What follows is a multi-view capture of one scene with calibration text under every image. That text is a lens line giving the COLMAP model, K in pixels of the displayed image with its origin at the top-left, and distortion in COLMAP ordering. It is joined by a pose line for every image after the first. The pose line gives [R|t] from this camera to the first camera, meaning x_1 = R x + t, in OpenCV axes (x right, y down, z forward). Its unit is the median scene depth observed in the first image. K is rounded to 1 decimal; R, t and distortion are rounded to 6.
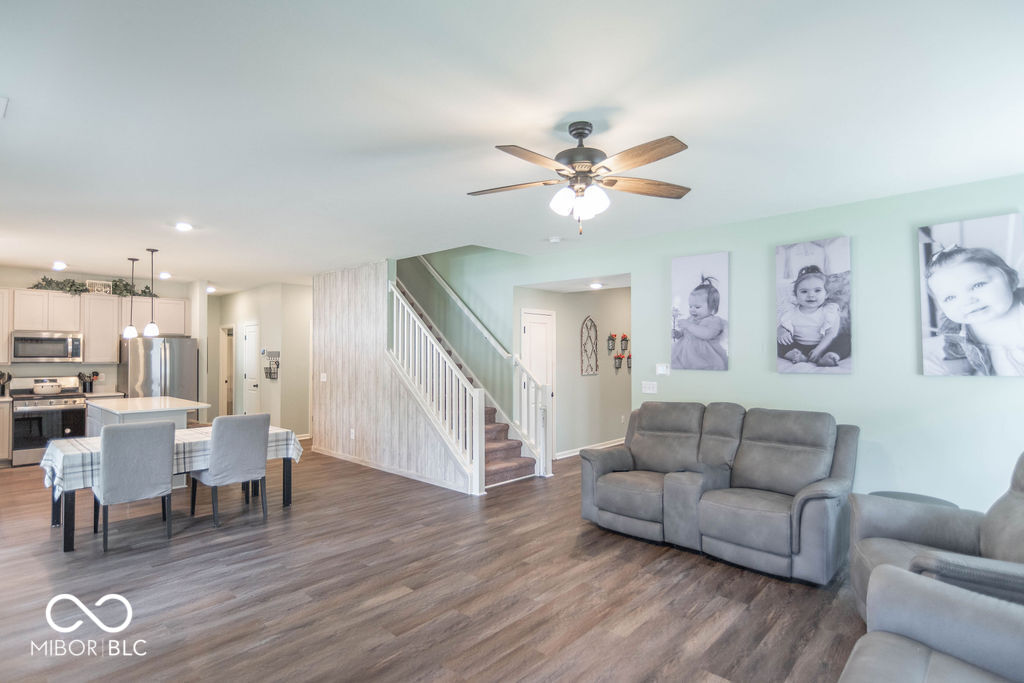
lens RADIAL K [[524.0, 0, 512.0], [0, 524.0, 341.5], [0, 0, 1]] dist [-0.001956, -0.000271]
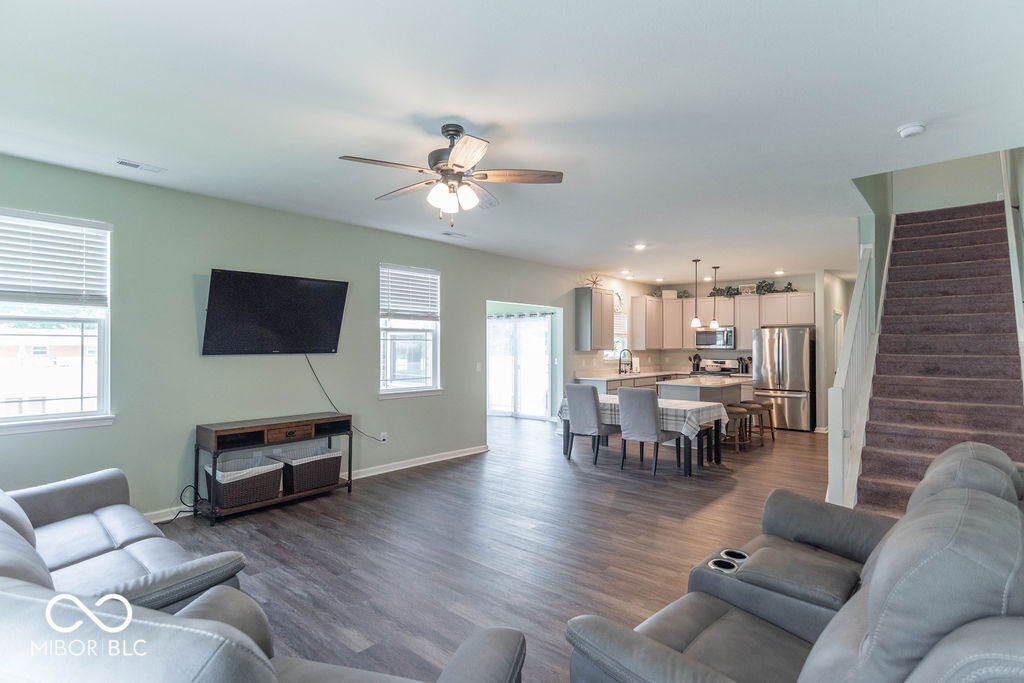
lens RADIAL K [[524.0, 0, 512.0], [0, 524.0, 341.5], [0, 0, 1]] dist [-0.001956, -0.000271]
pose [[0.019268, -0.005479, -0.999799, 0.730476], [0.019482, 0.999797, -0.005103, 0.025909], [0.999625, -0.019380, 0.019371, 0.652374]]
